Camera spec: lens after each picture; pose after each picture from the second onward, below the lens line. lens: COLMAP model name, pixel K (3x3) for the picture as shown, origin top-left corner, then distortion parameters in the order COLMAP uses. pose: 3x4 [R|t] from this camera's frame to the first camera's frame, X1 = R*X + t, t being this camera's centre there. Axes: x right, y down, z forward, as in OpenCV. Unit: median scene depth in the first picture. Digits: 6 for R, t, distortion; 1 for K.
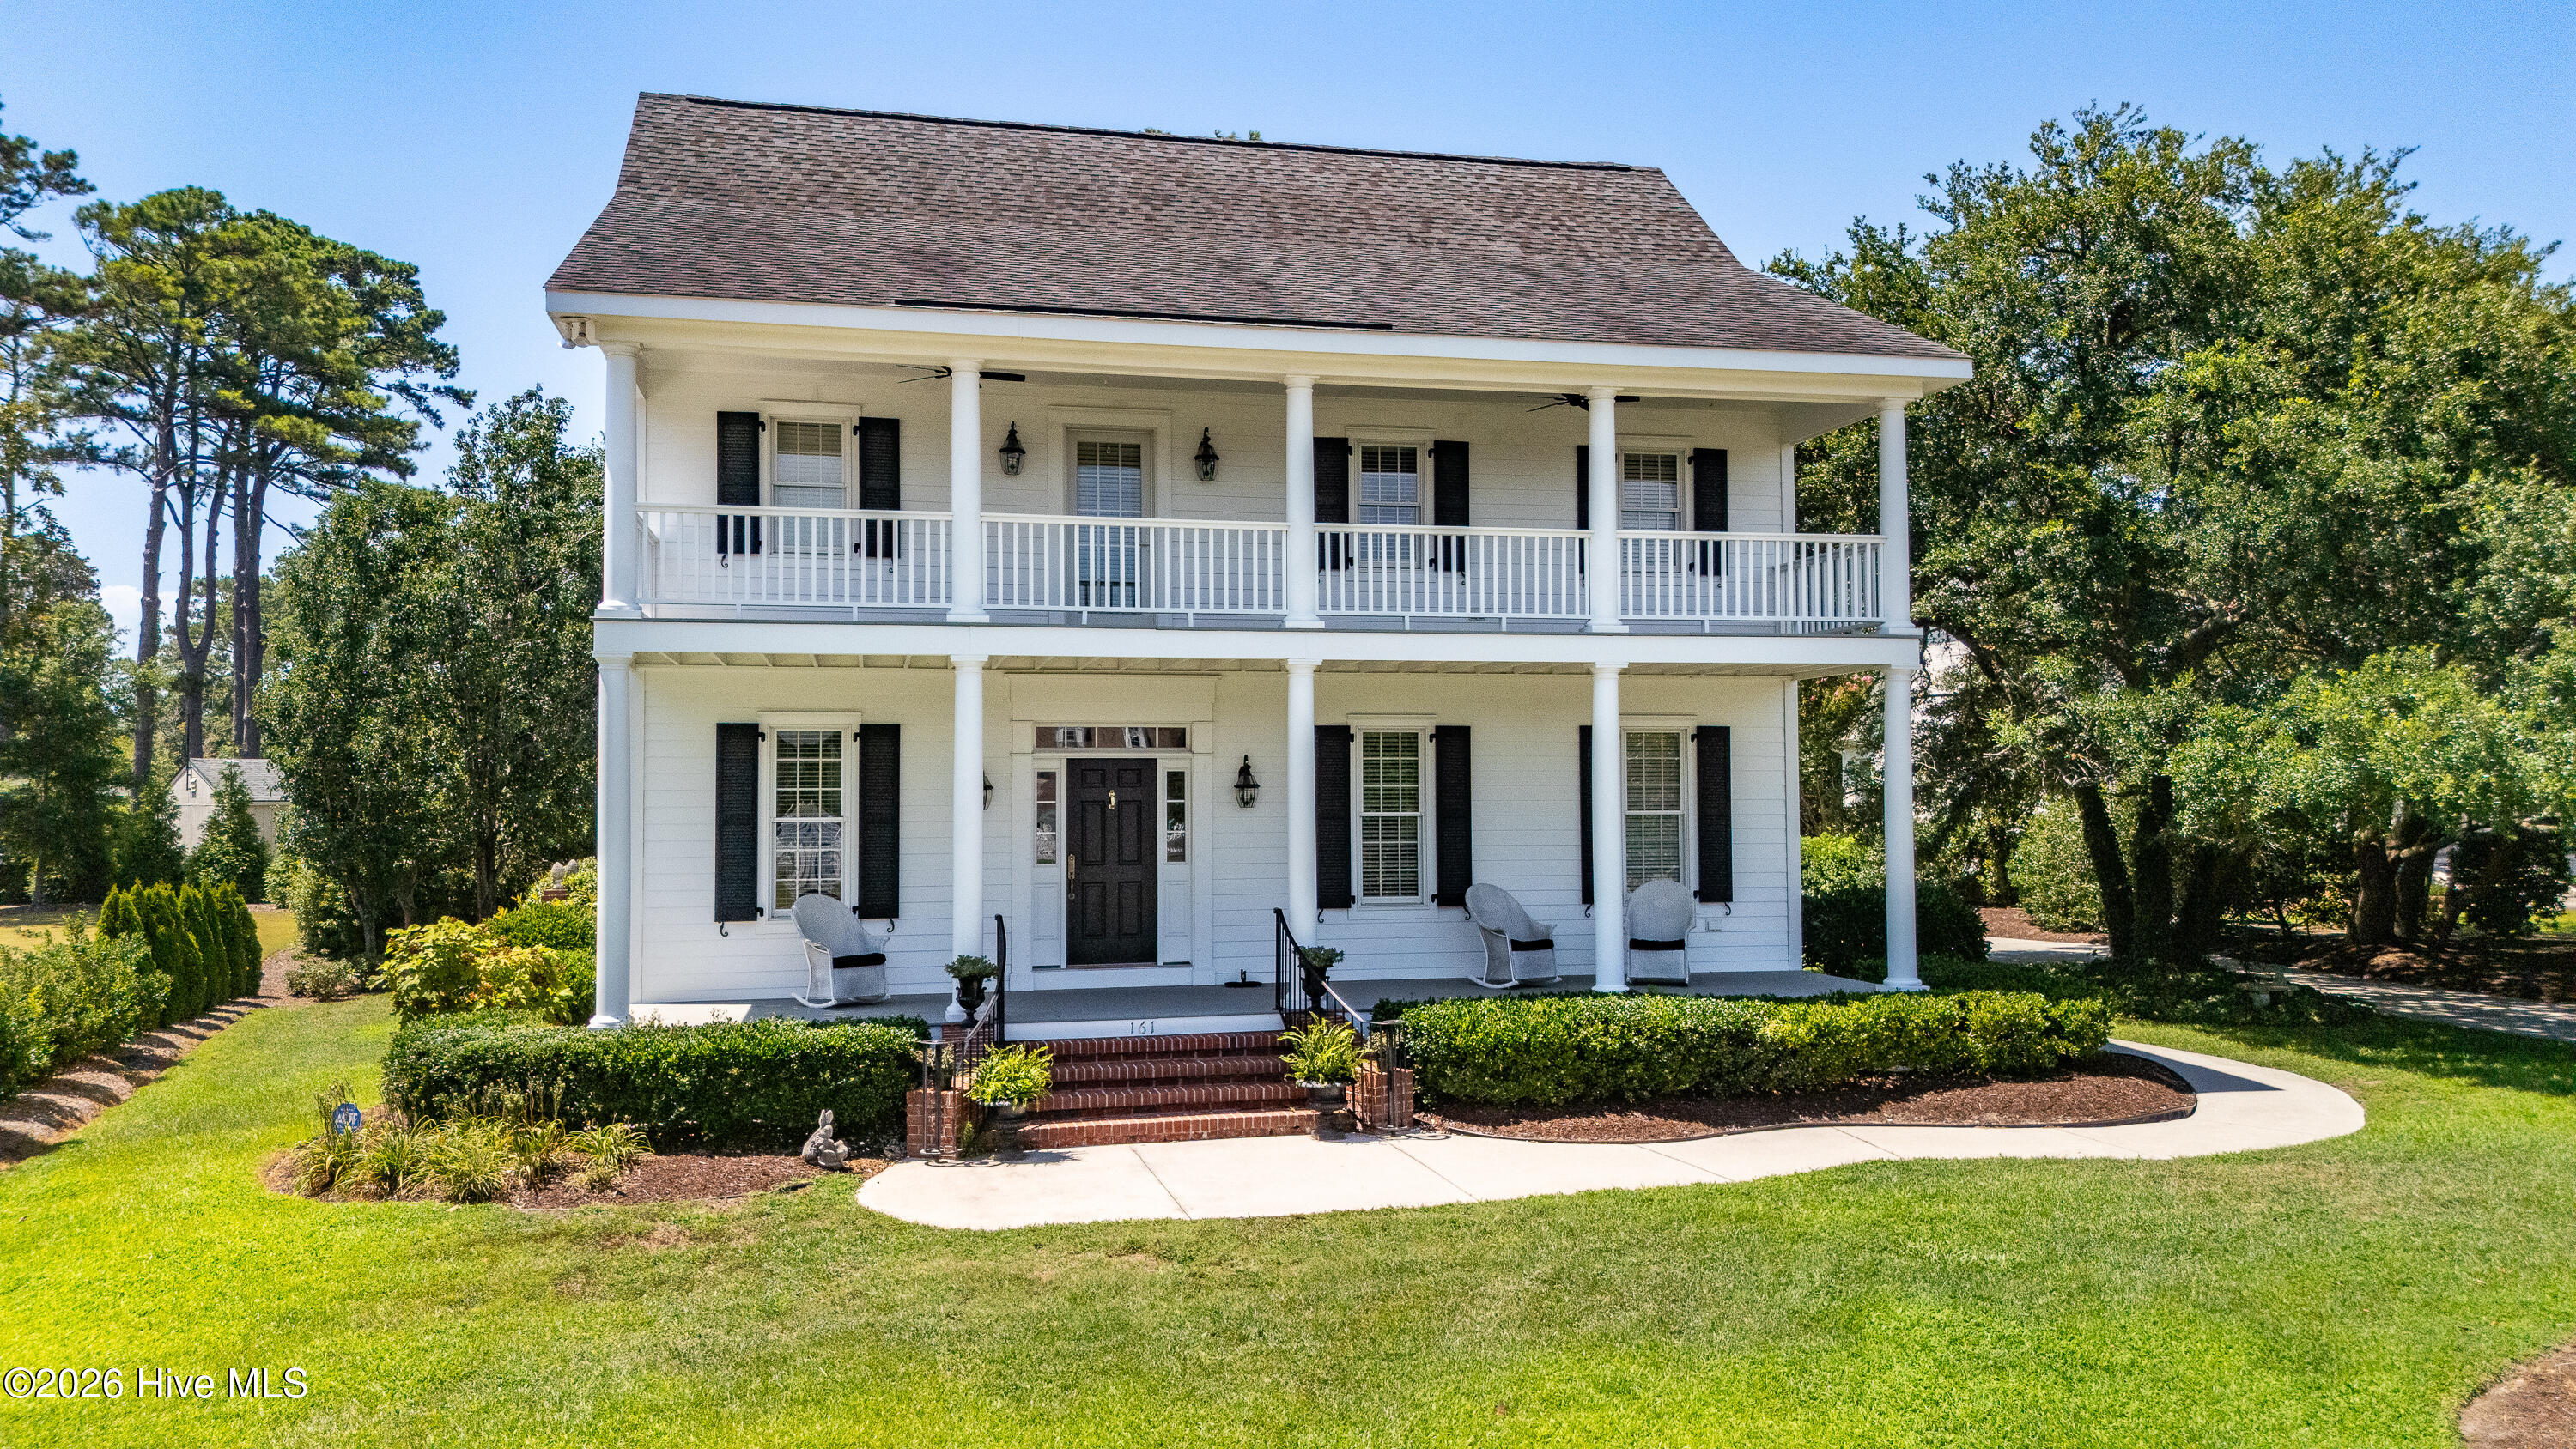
lens RADIAL K [[1901.2, 0, 1288.3], [0, 1901.2, 727.9], [0, 0, 1]] dist [0.073080, -0.067745]
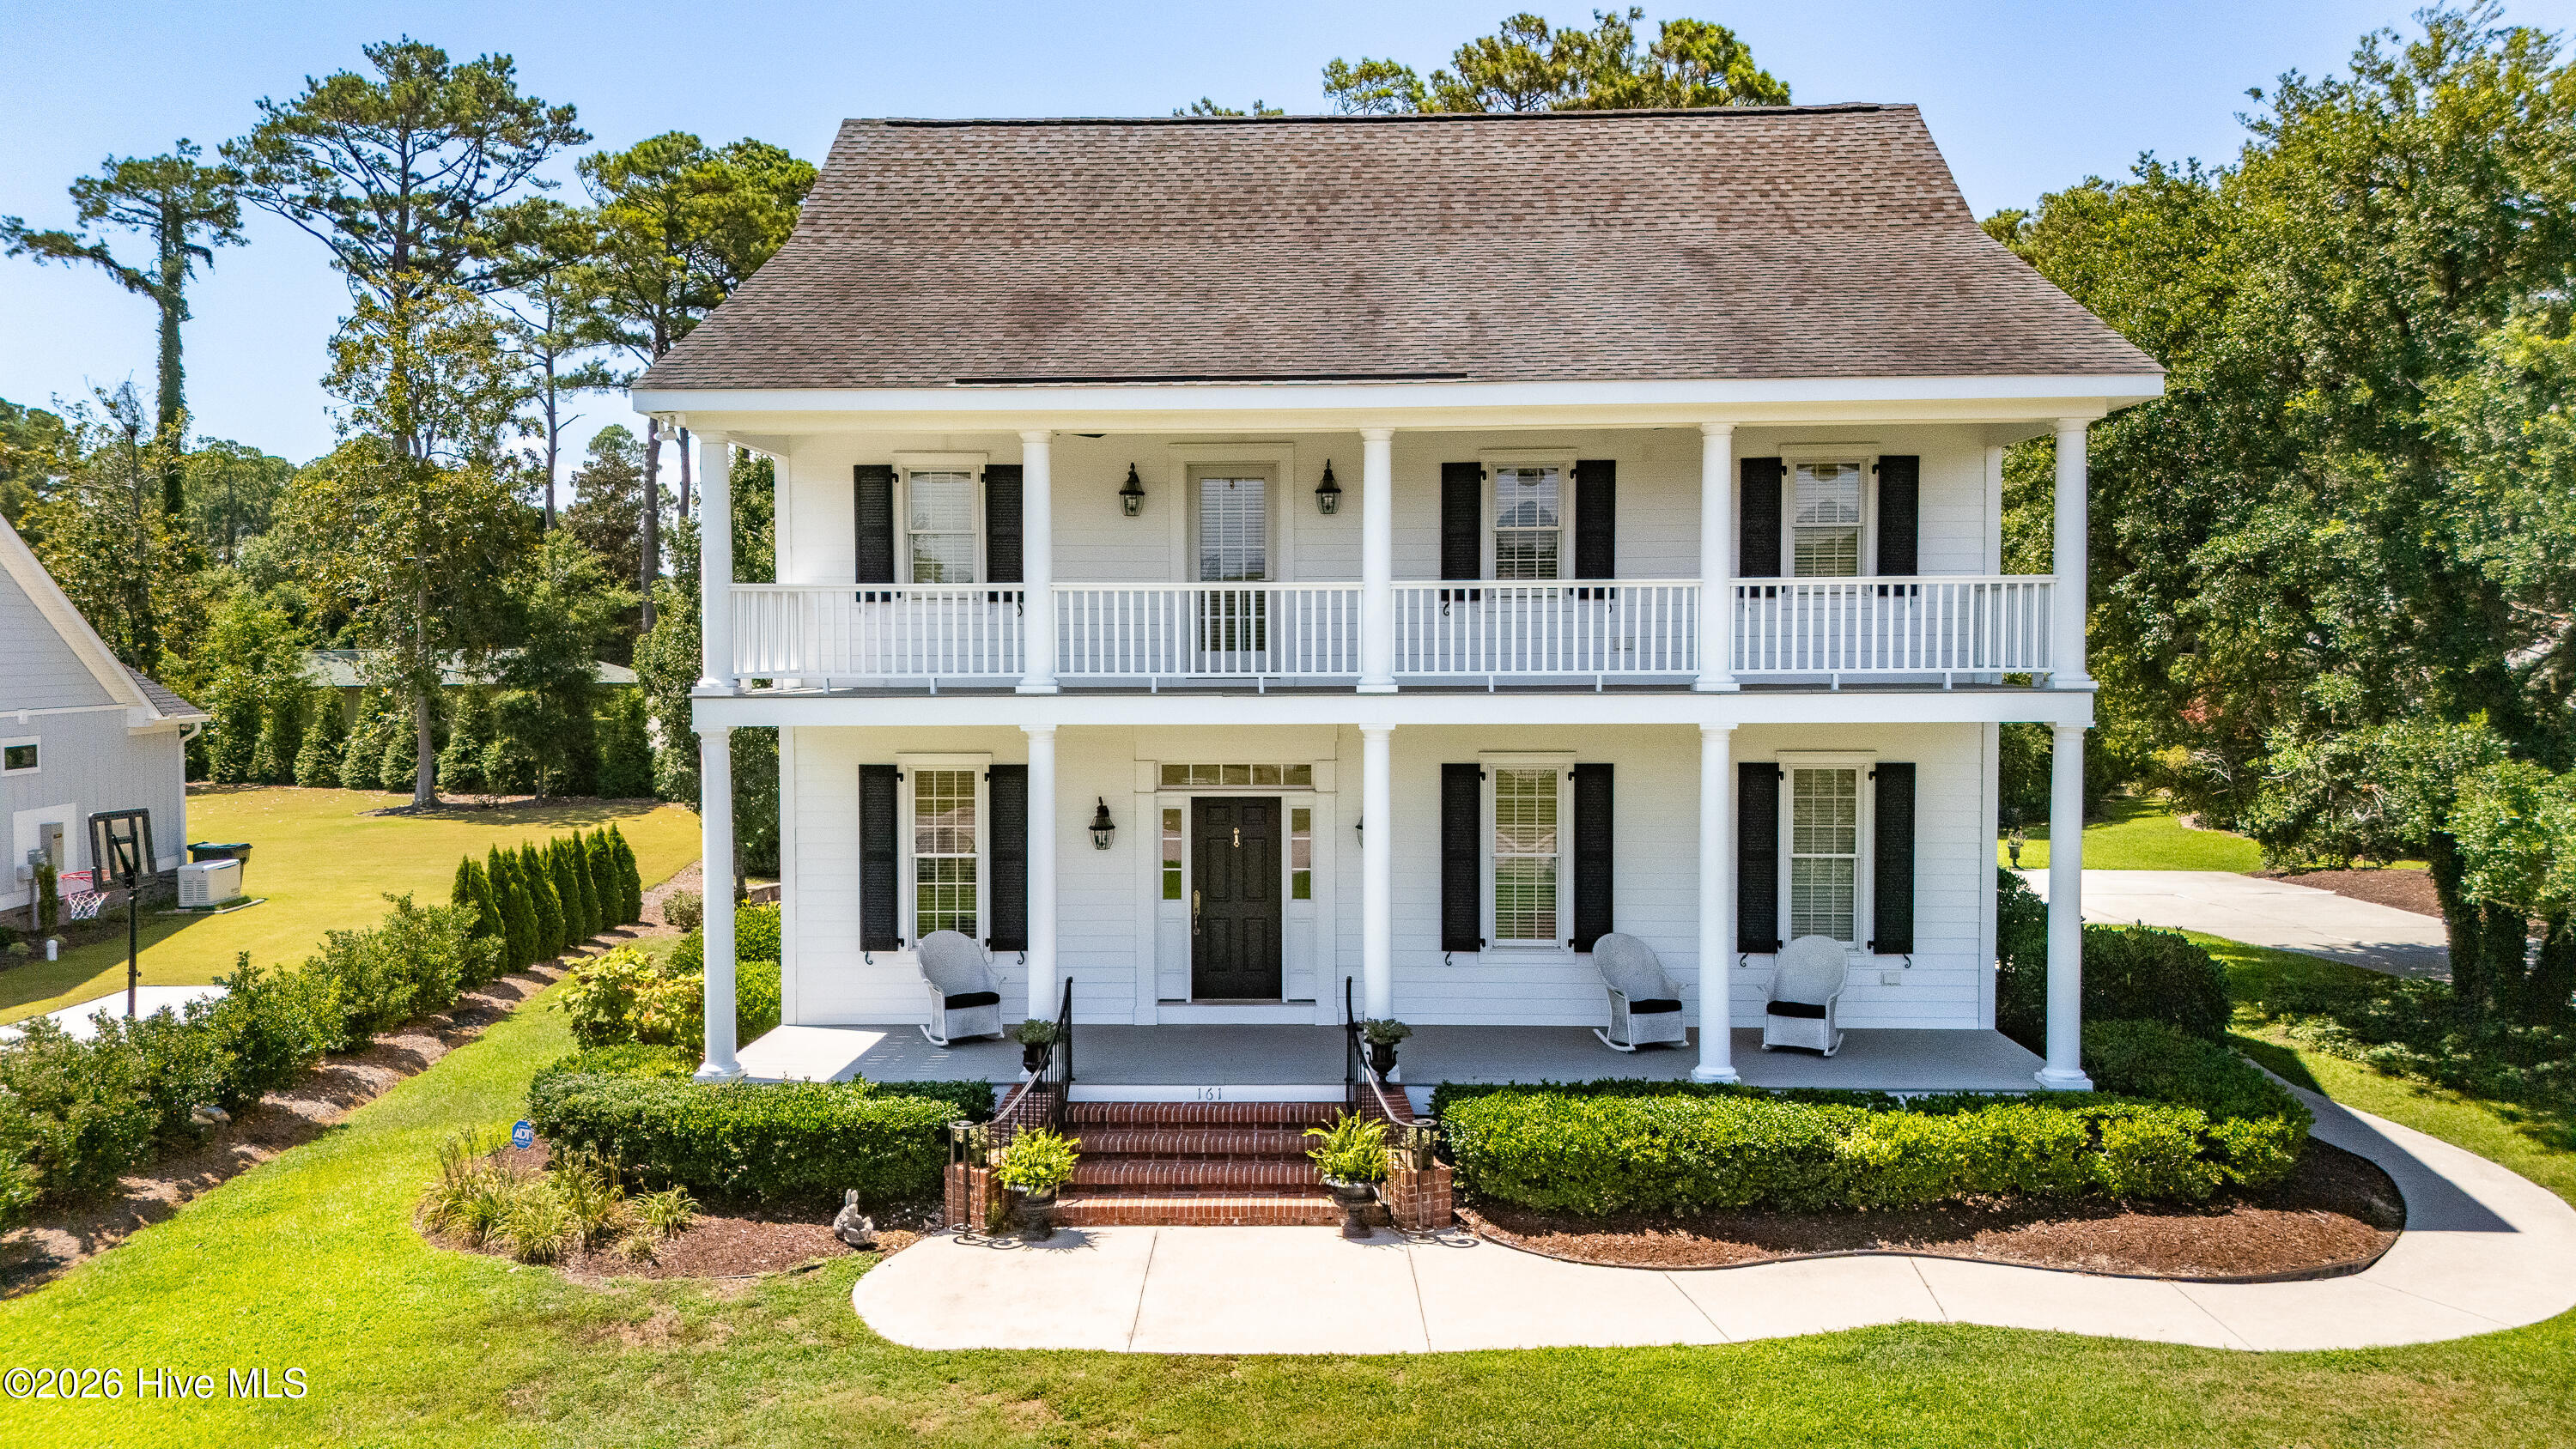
lens RADIAL K [[1901.2, 0, 1287.1], [0, 1901.2, 729.5], [0, 0, 1]] dist [0.073080, -0.067745]
pose [[0.967037, 0.013203, -0.254295, 0.195772], [0.007698, 0.996683, 0.081019, -0.104726], [0.254521, -0.080306, 0.963727, 0.050338]]
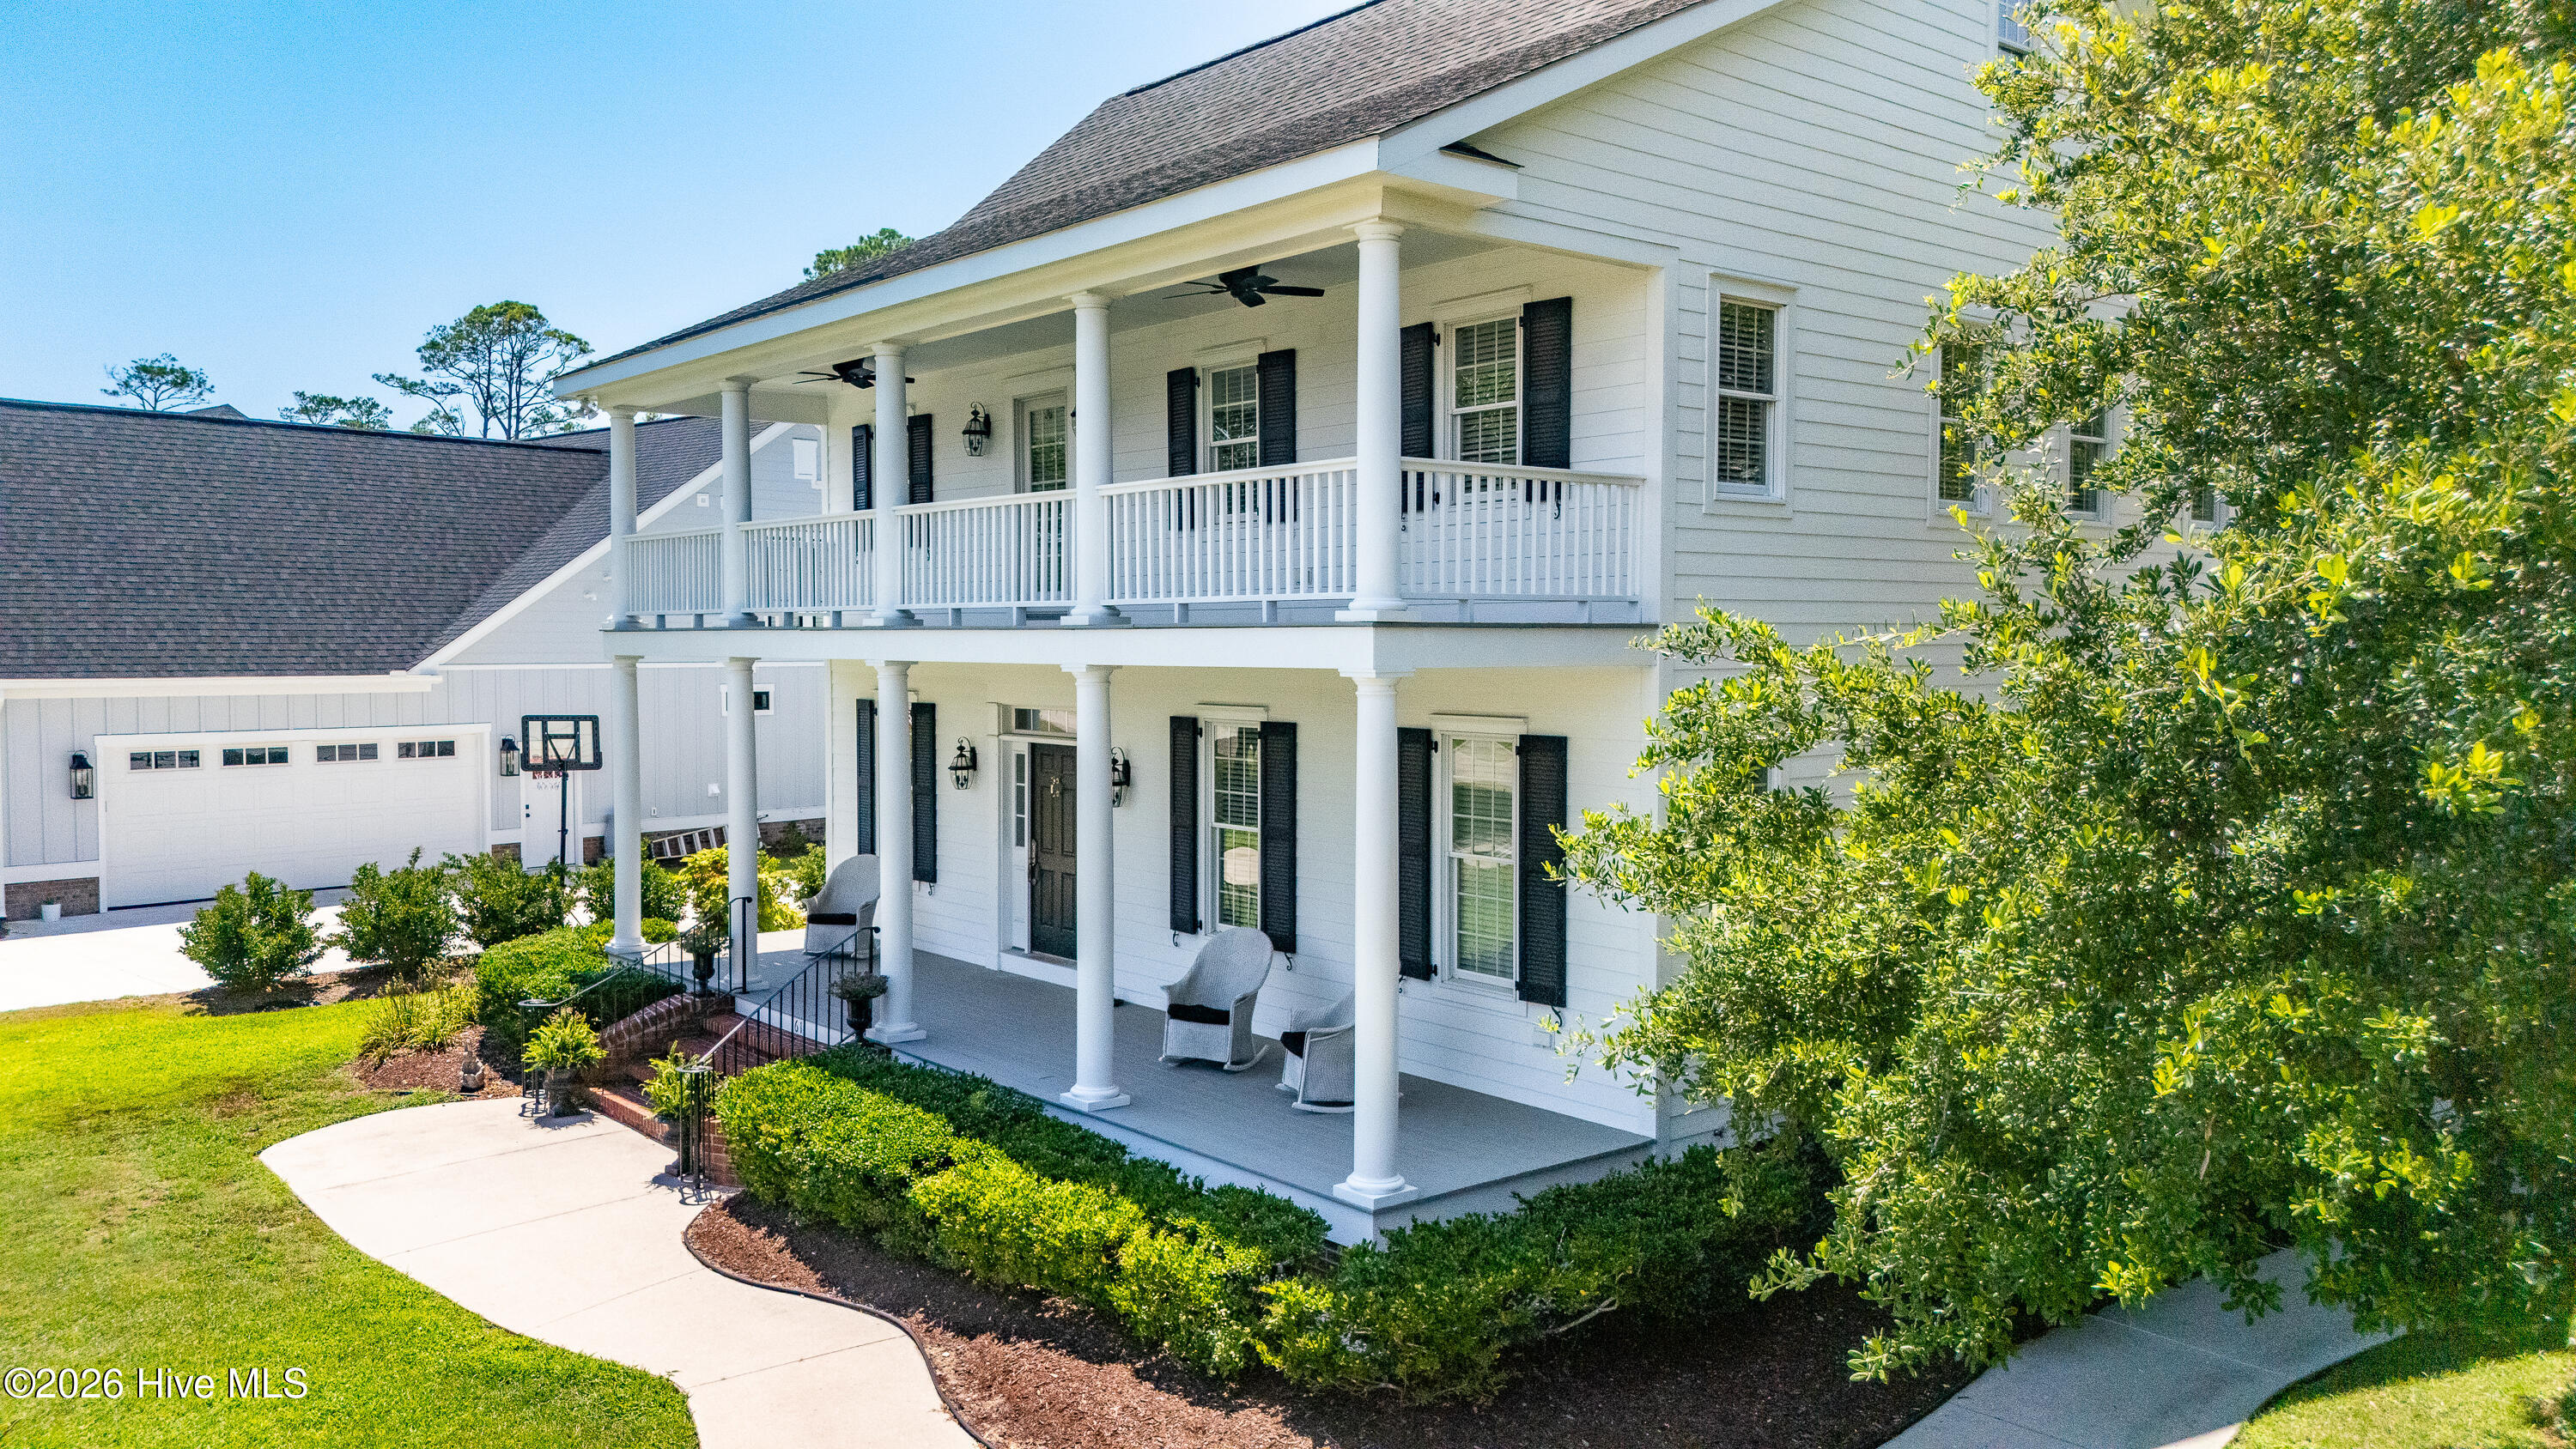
lens RADIAL K [[1901.2, 0, 1280.0], [0, 1901.2, 717.2], [0, 0, 1]] dist [0.073080, -0.067745]
pose [[0.449515, 0.042494, -0.892261, 0.851336], [0.029863, 0.997595, 0.062555, -0.056512], [0.892773, -0.054765, 0.447165, 0.708094]]
